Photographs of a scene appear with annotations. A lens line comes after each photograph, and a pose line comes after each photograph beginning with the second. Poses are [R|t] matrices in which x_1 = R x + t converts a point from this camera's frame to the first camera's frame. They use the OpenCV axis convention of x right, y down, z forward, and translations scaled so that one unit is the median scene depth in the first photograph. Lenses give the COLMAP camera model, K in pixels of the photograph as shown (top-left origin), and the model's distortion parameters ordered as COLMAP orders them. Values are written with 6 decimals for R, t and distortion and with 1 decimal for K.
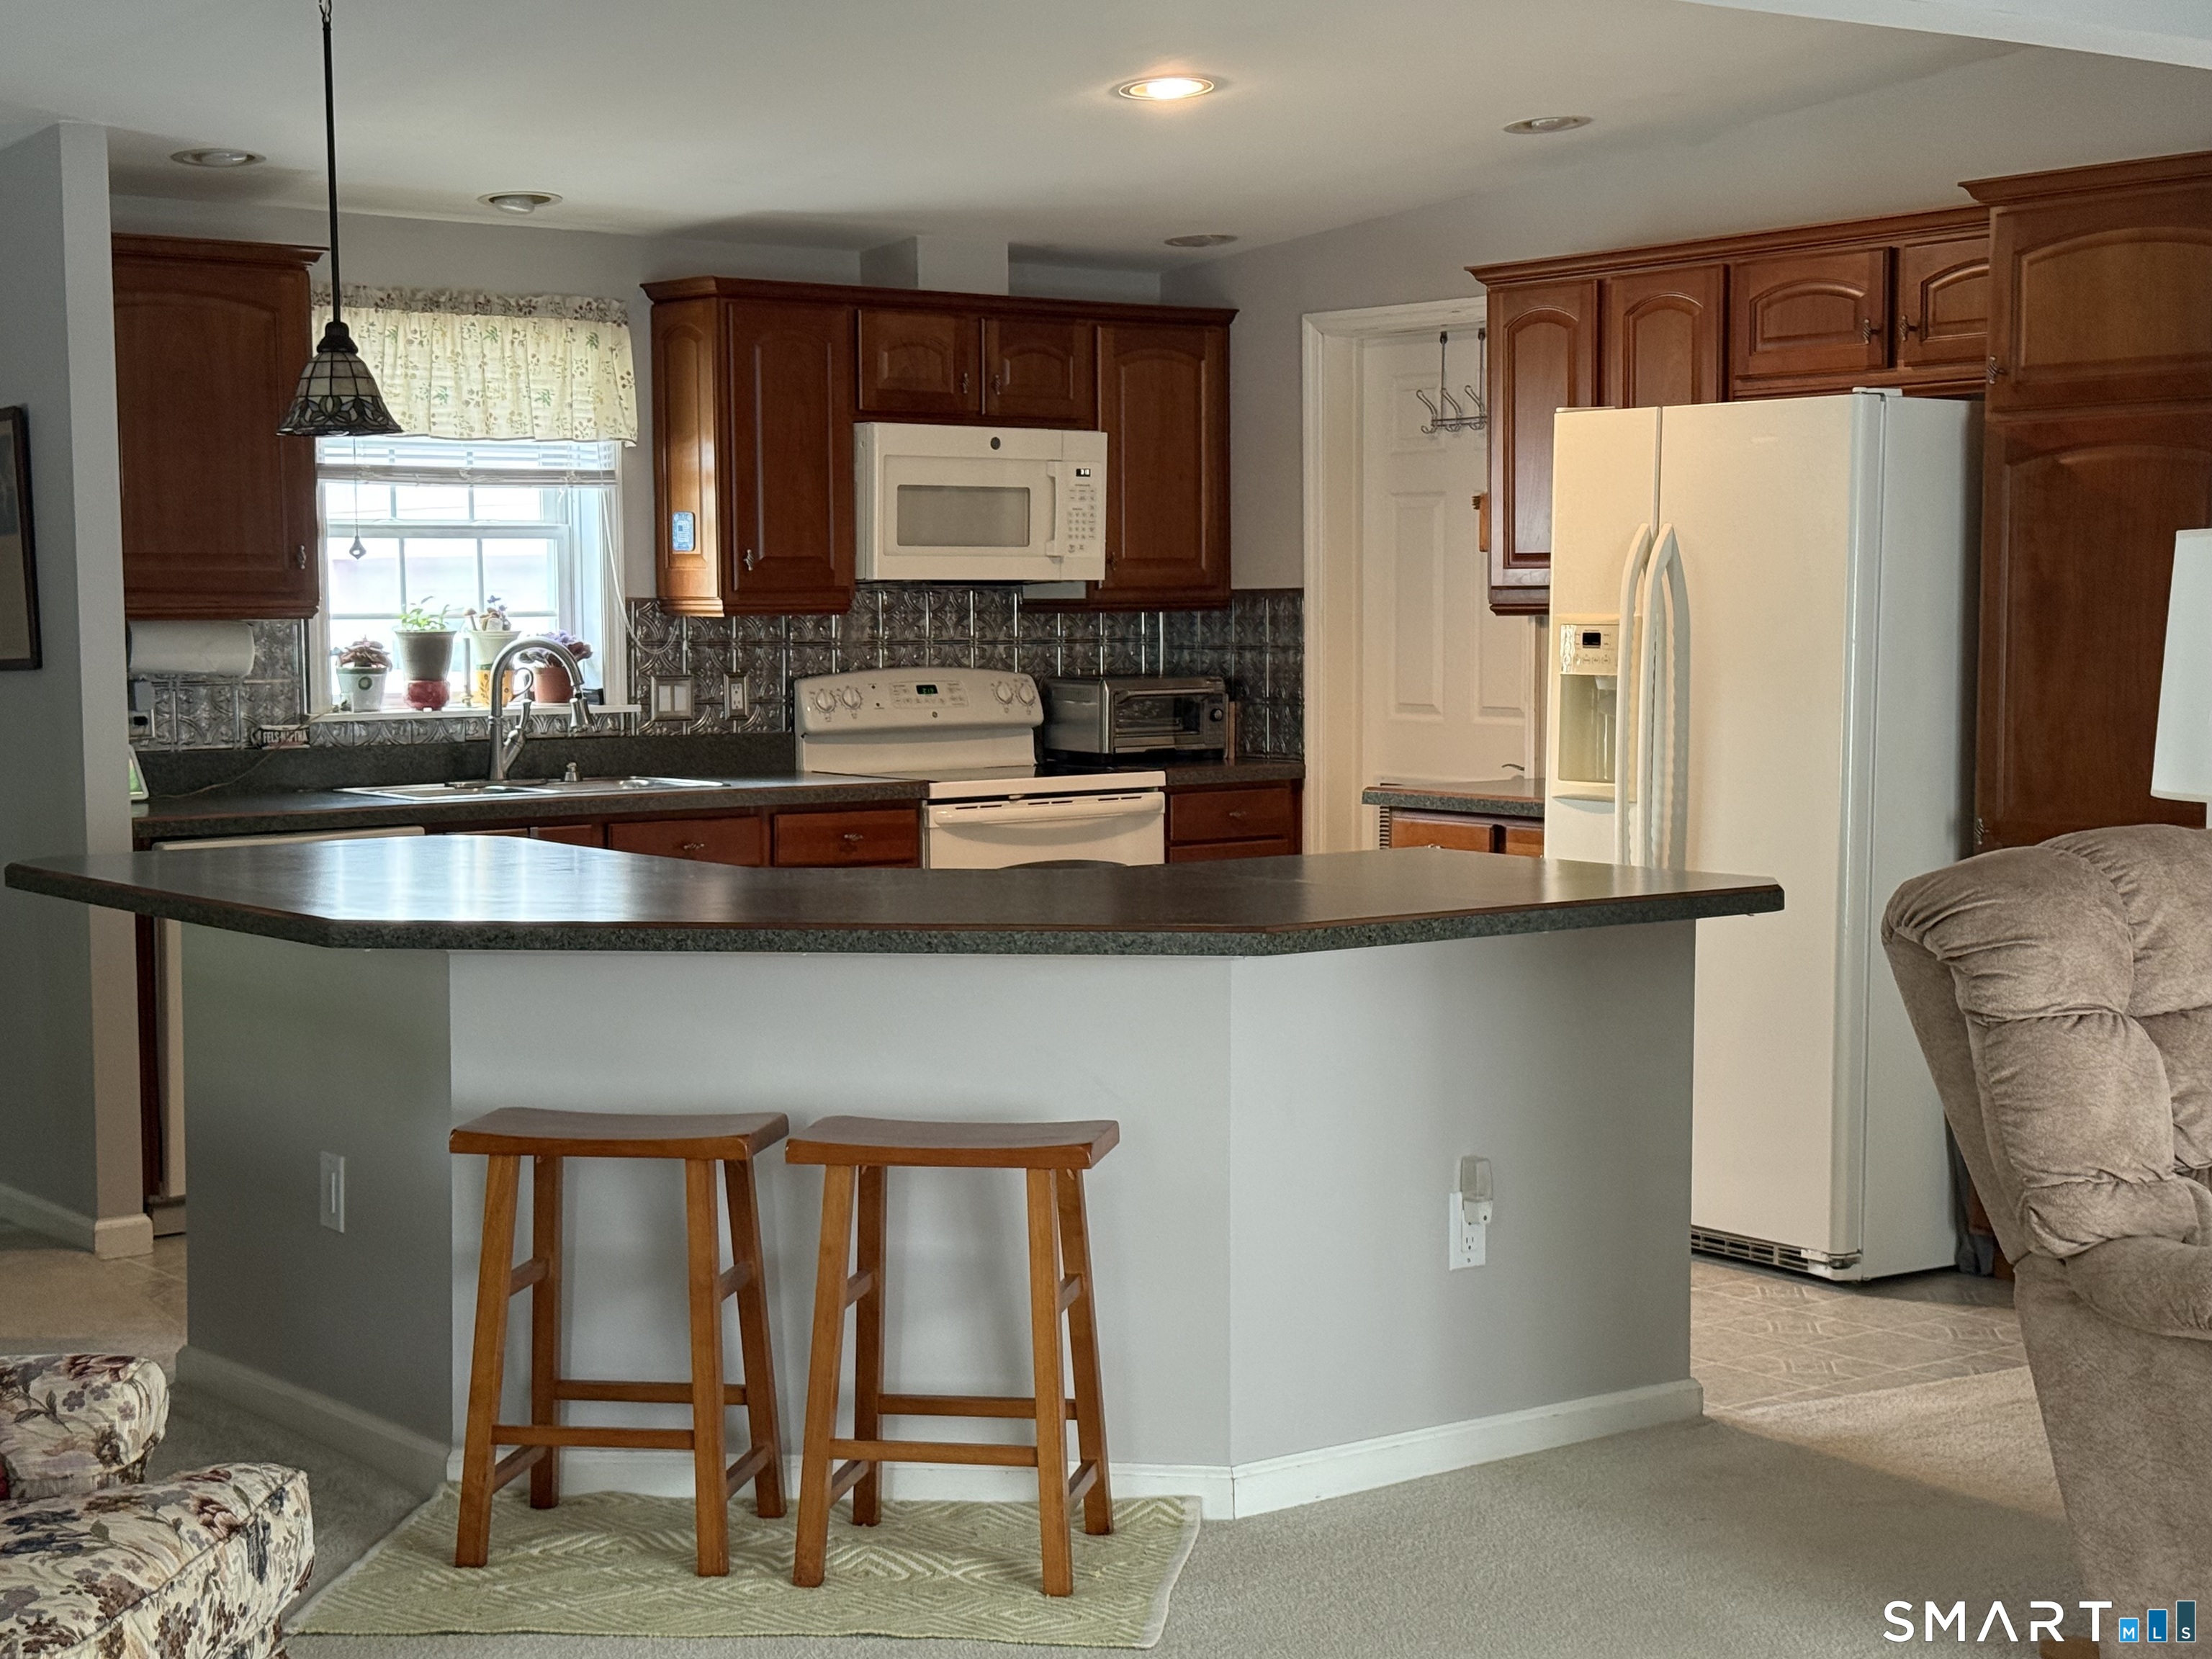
lens RADIAL K [[3375.8, 0, 1109.0], [0, 3375.8, 830.6], [0, 0, 1]] dist [0.163331, 0.000000]
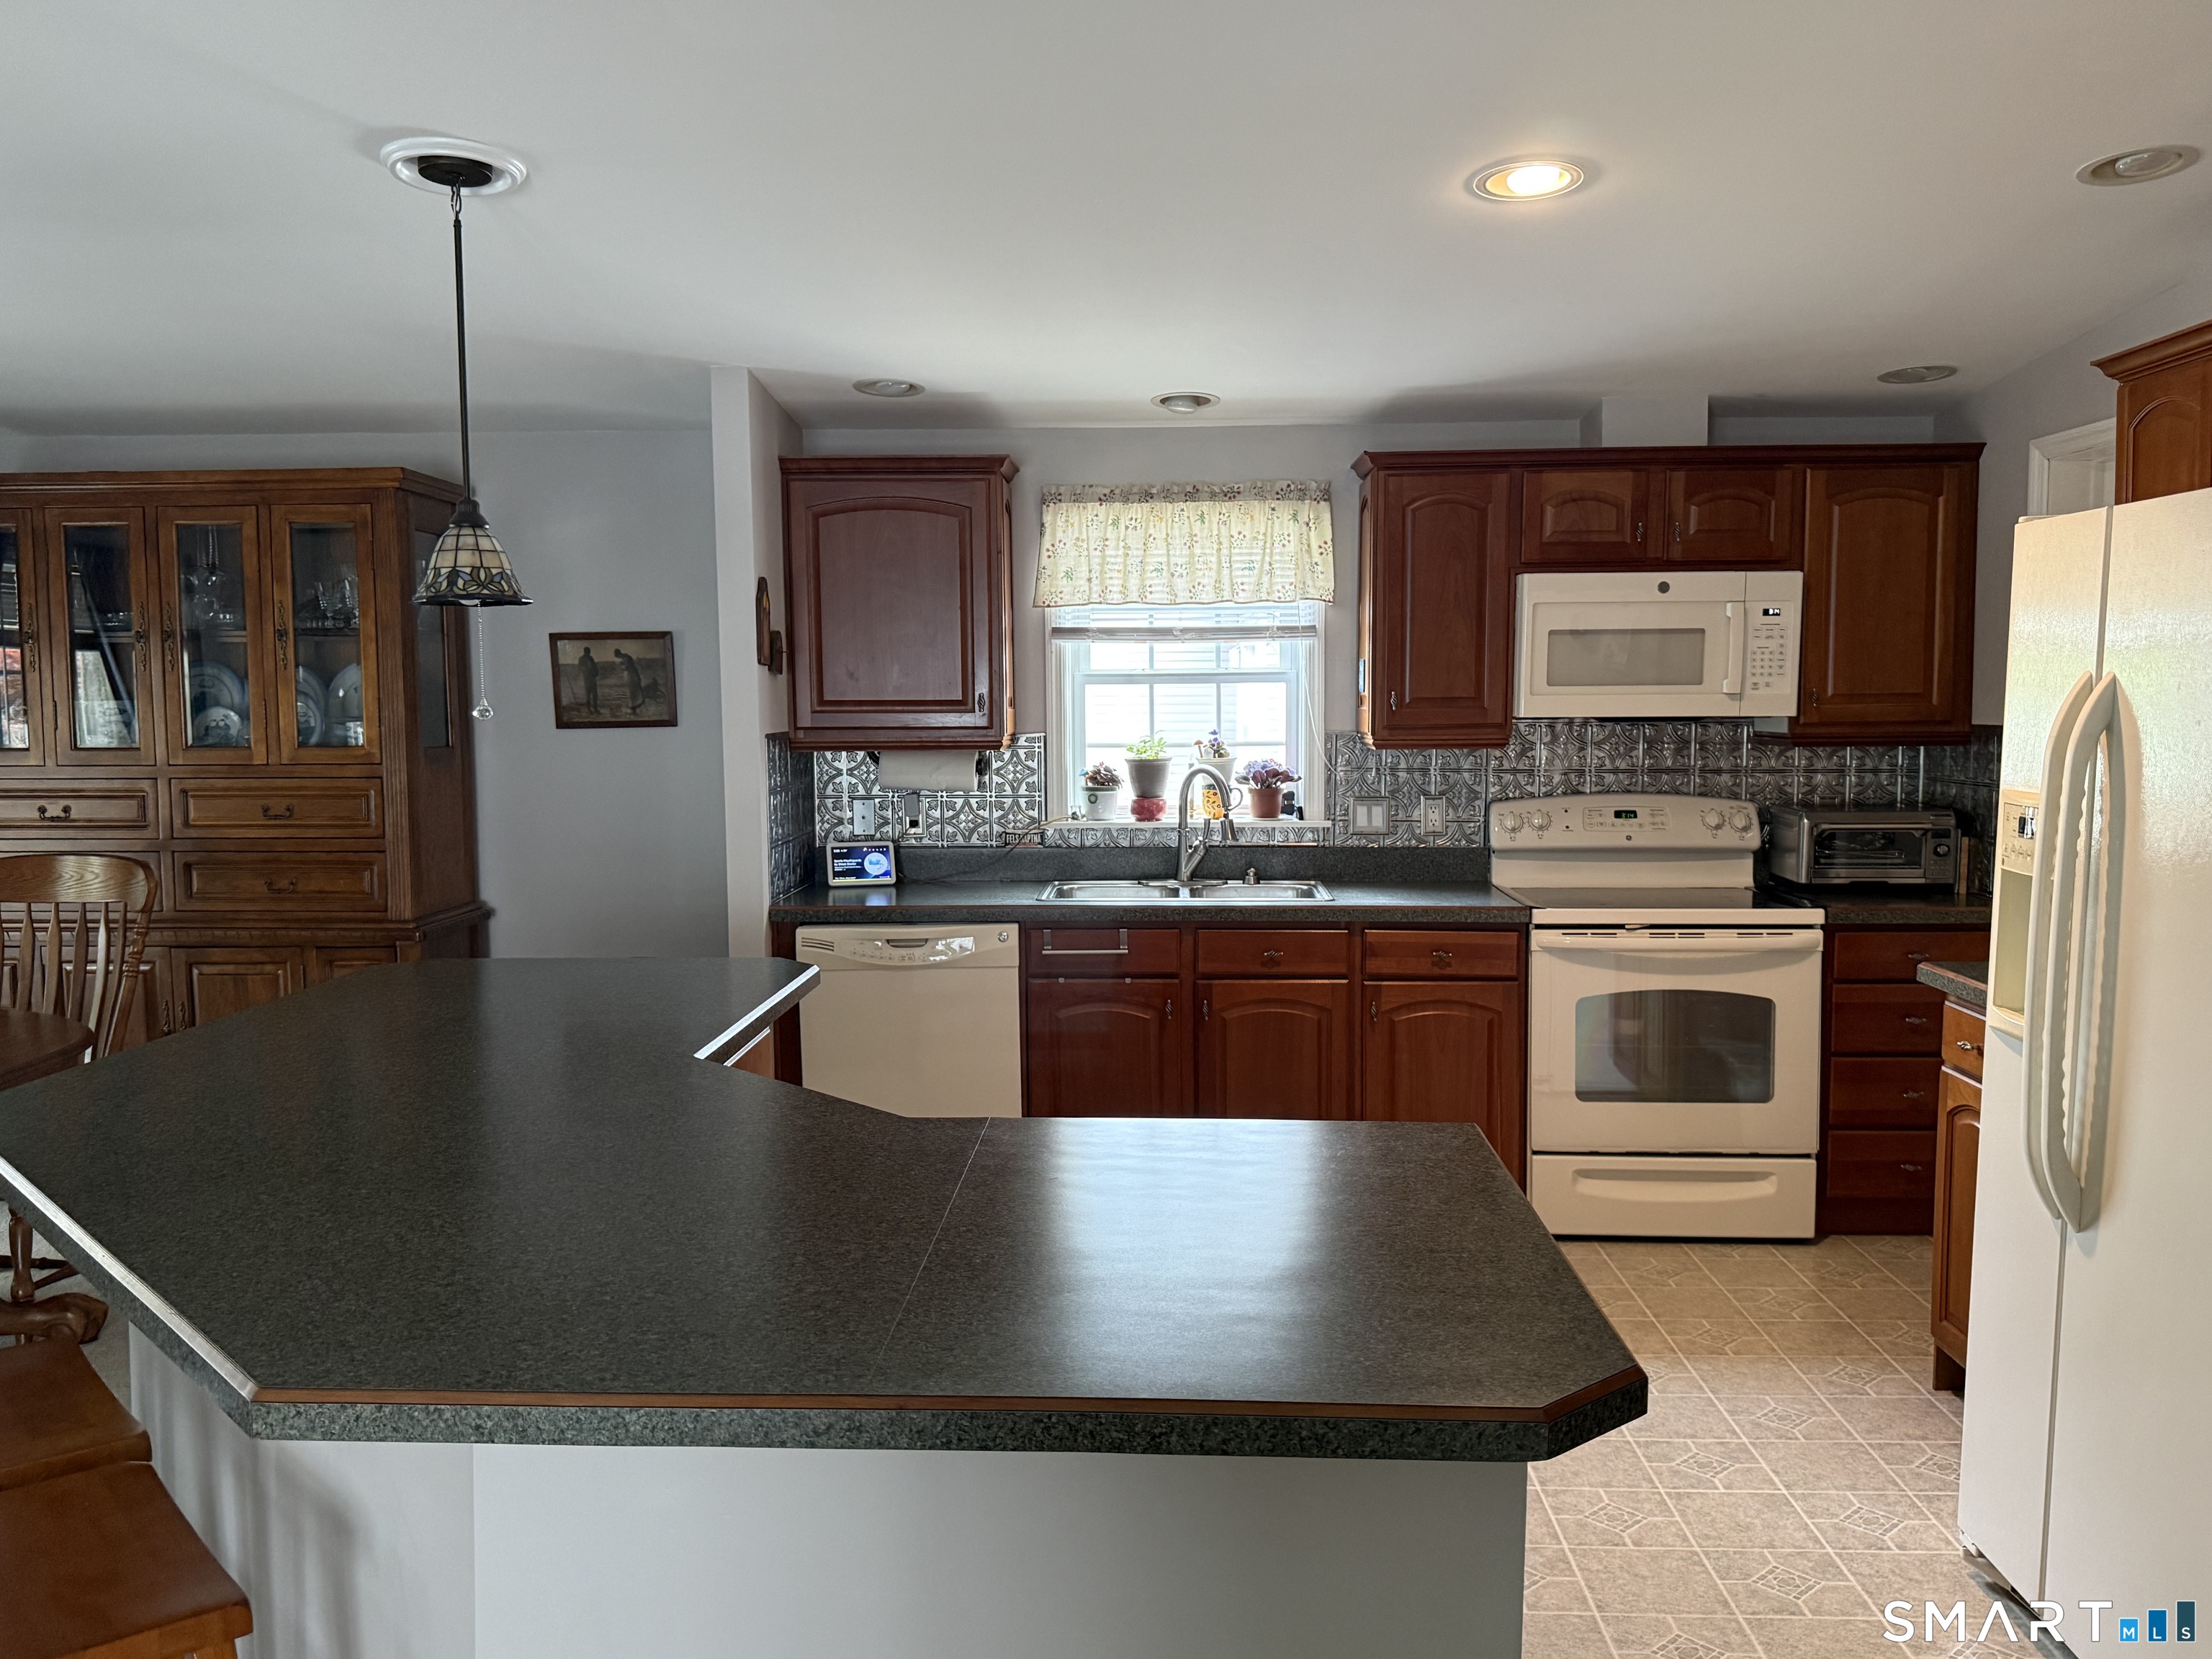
lens RADIAL K [[1694.2, 0, 1102.1], [0, 1694.2, 835.7], [0, 0, 1]] dist [0.013660, -0.017096]
pose [[0.747627, 0.054838, -0.661851, 0.192670], [-0.045321, 0.998475, 0.031534, -0.046593], [0.662571, 0.006421, 0.748972, 0.495832]]
